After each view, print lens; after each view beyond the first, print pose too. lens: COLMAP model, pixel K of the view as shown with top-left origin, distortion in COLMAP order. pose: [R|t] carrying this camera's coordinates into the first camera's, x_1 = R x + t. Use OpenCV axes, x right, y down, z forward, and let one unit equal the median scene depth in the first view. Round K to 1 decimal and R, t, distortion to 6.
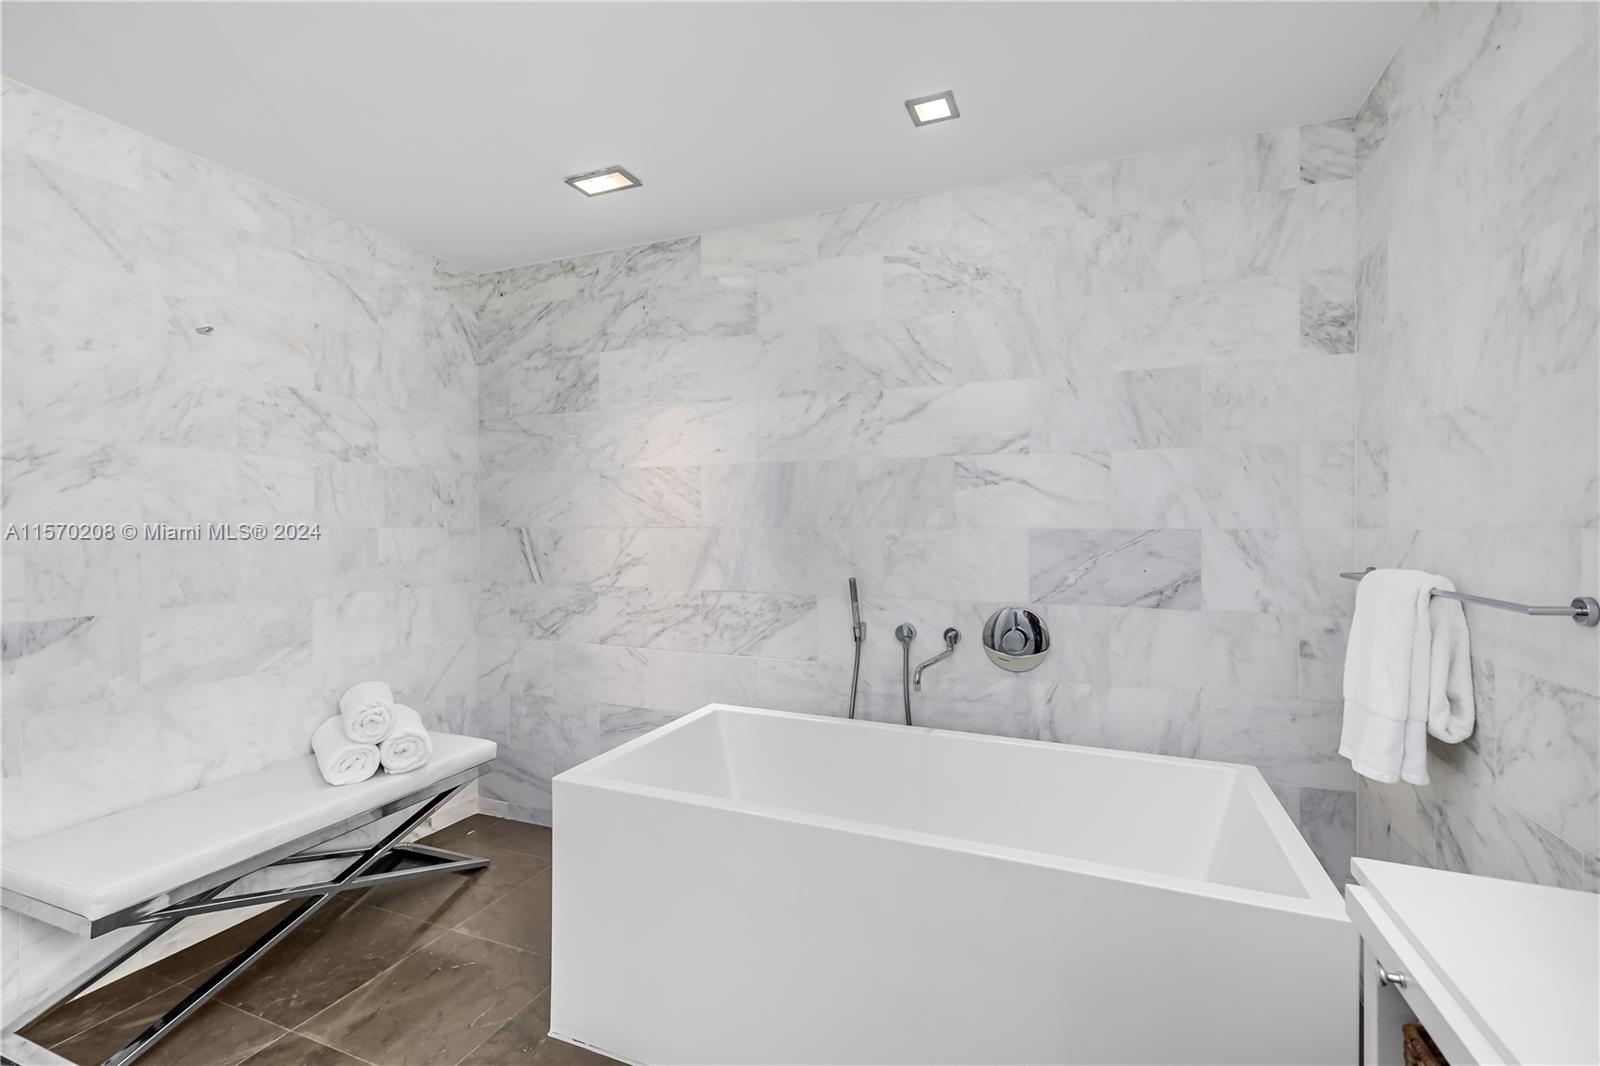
lens RADIAL K [[710.1, 0, 796.6], [0, 710.1, 523.9], [0, 0, 1]] dist [0.005389, -0.000665]
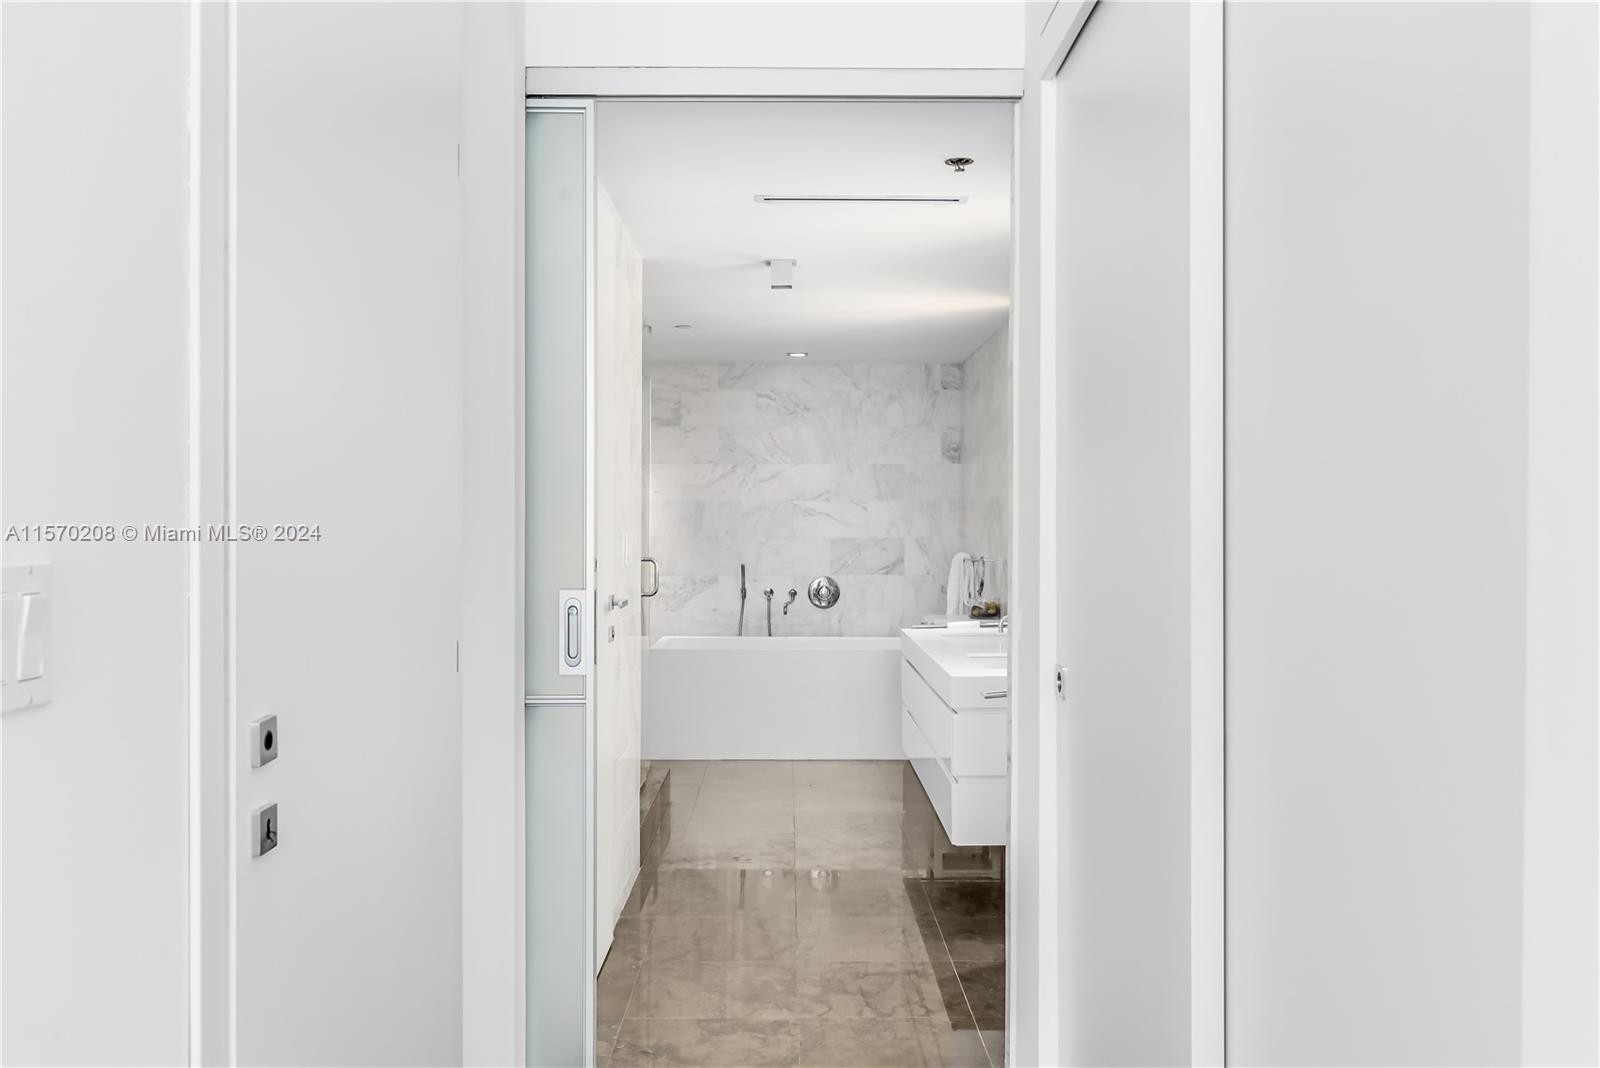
lens RADIAL K [[1577.1, 0, 805.8], [0, 1577.1, 524.4], [0, 0, 1]] dist [0.013057, 0.000000]
pose [[0.922443, -0.001501, 0.386129, -1.434295], [-0.000035, 0.999992, 0.003971, -0.048084], [-0.386132, -0.003677, 0.922436, -3.040019]]
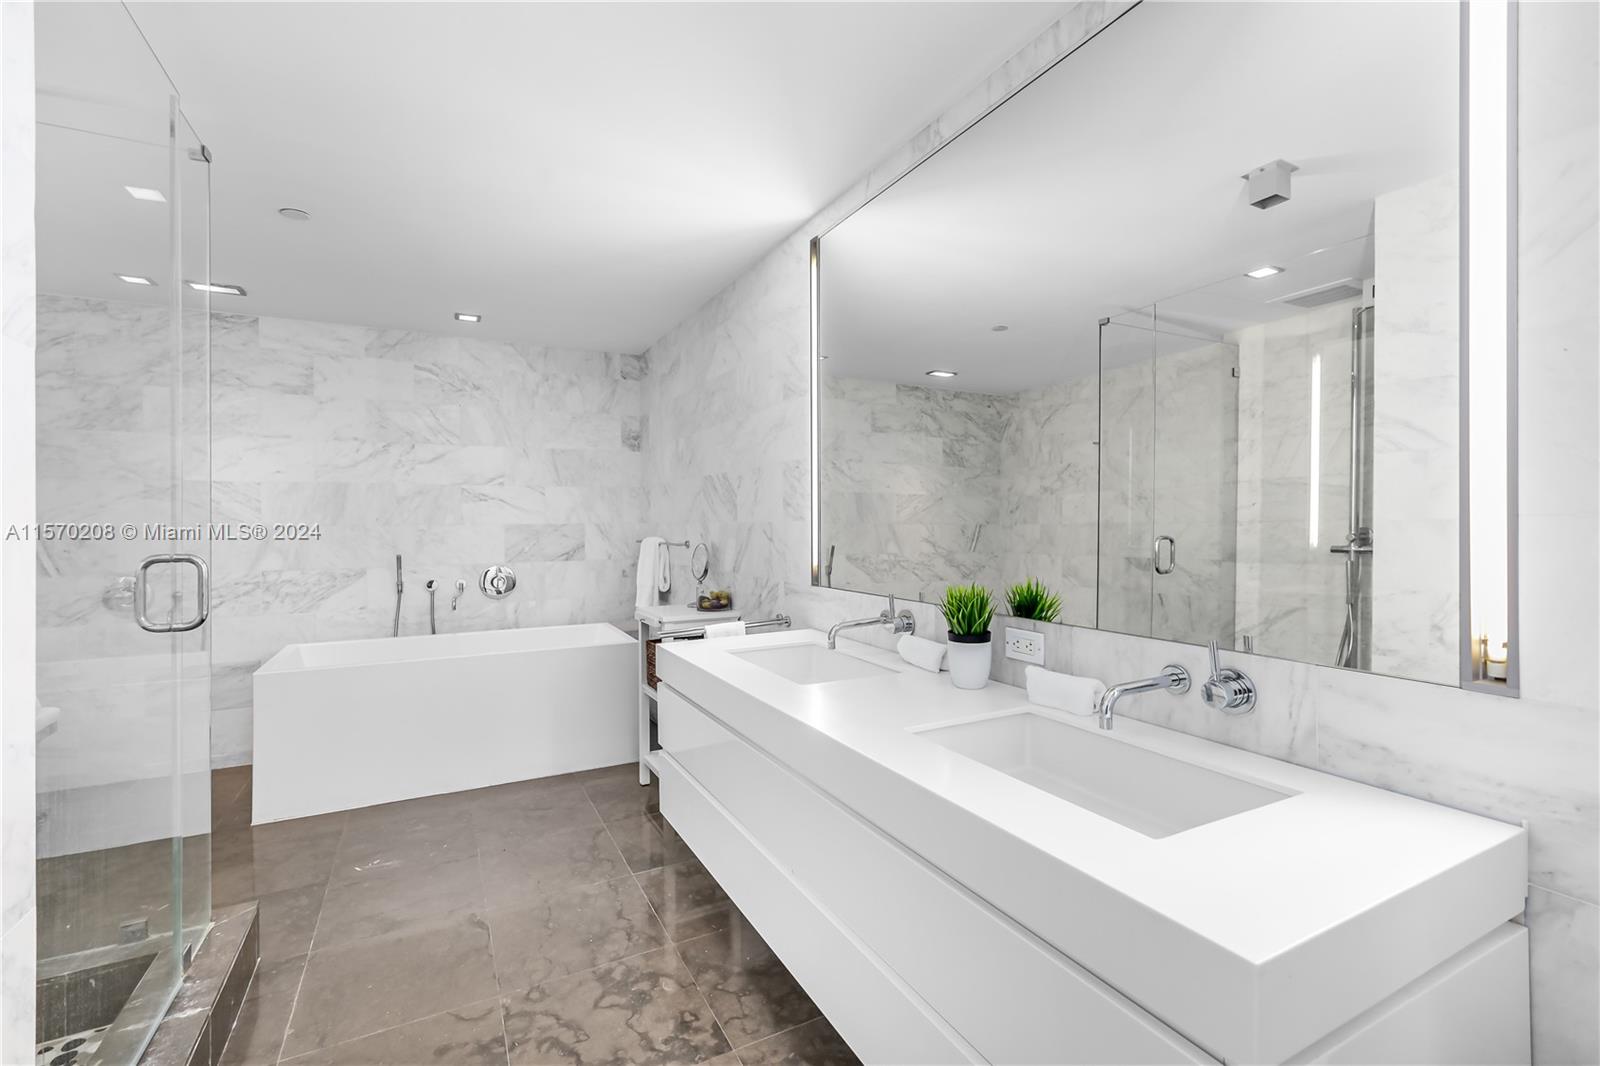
lens RADIAL K [[710.1, 0, 809.0], [0, 710.1, 520.4], [0, 0, 1]] dist [0.005389, -0.000665]
pose [[0.640135, -0.003879, 0.768253, -0.610904], [0.008108, 0.999966, -0.001706, 0.005823], [-0.768220, 0.007321, 0.640144, -0.851847]]
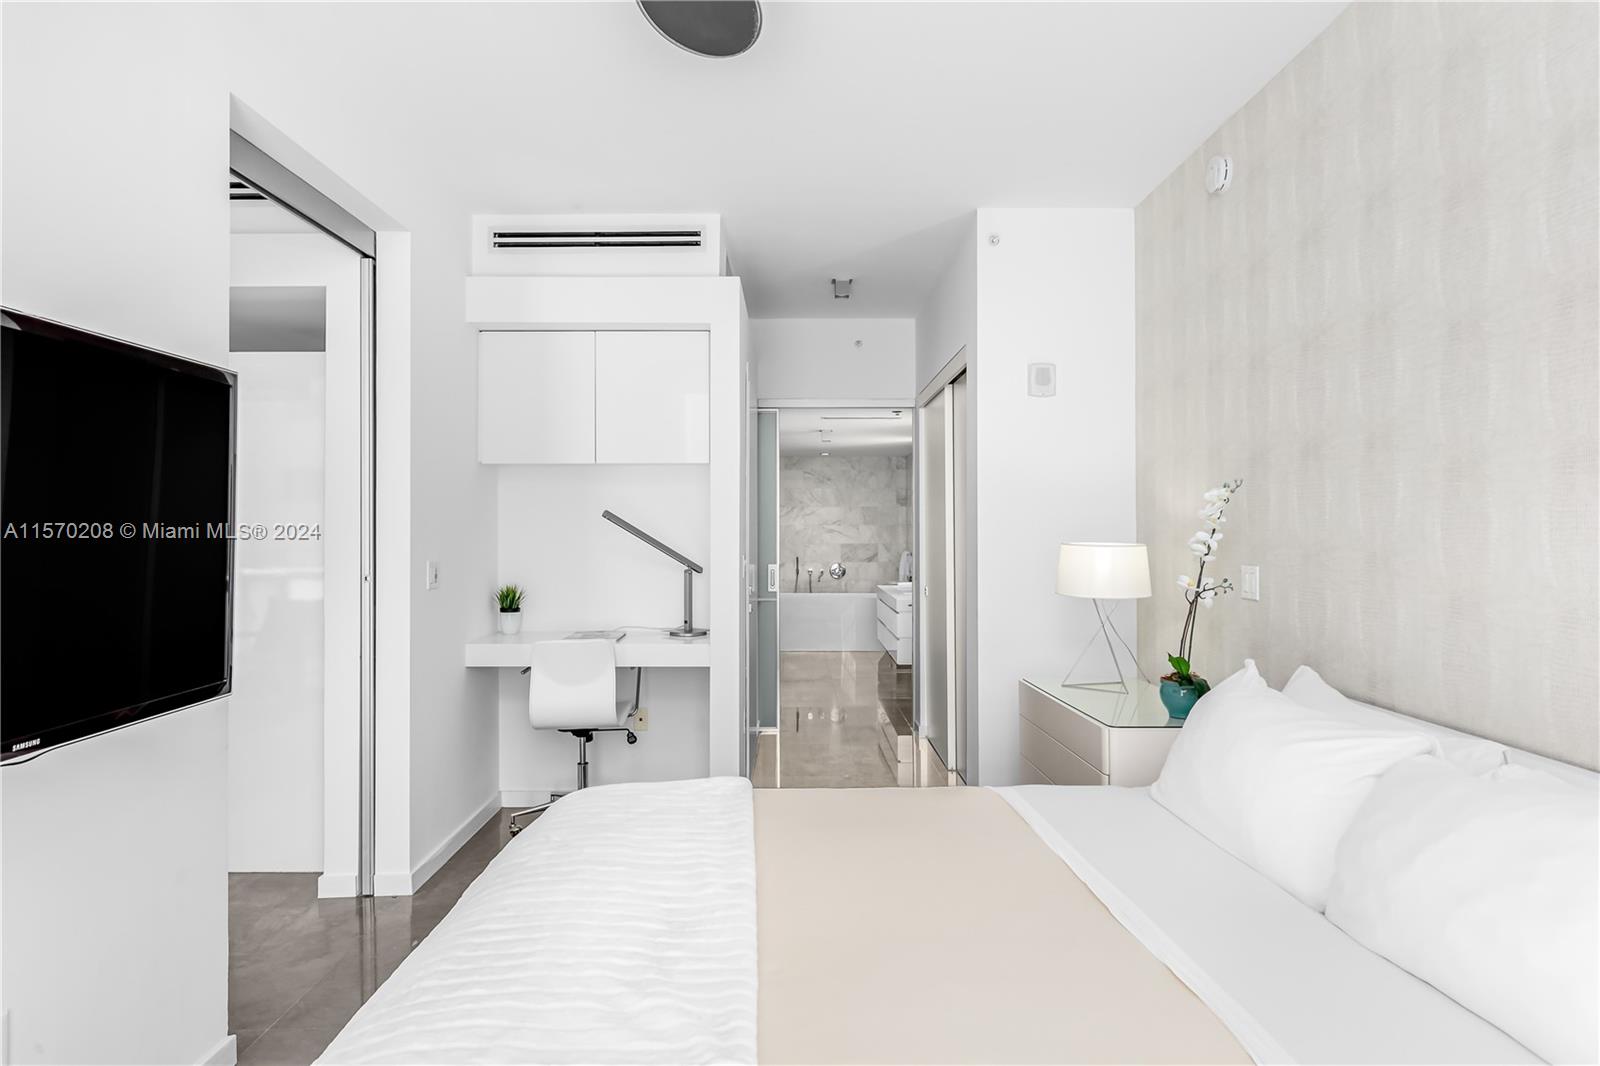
lens RADIAL K [[993.7, 0, 794.4], [0, 993.7, 529.3], [0, 0, 1]] dist [0.001257, 0.000361]
pose [[0.930229, -0.003147, 0.366967, -1.942752], [0.003508, 0.999994, -0.000318, -0.072188], [-0.366963, 0.001583, 0.930234, -4.060320]]
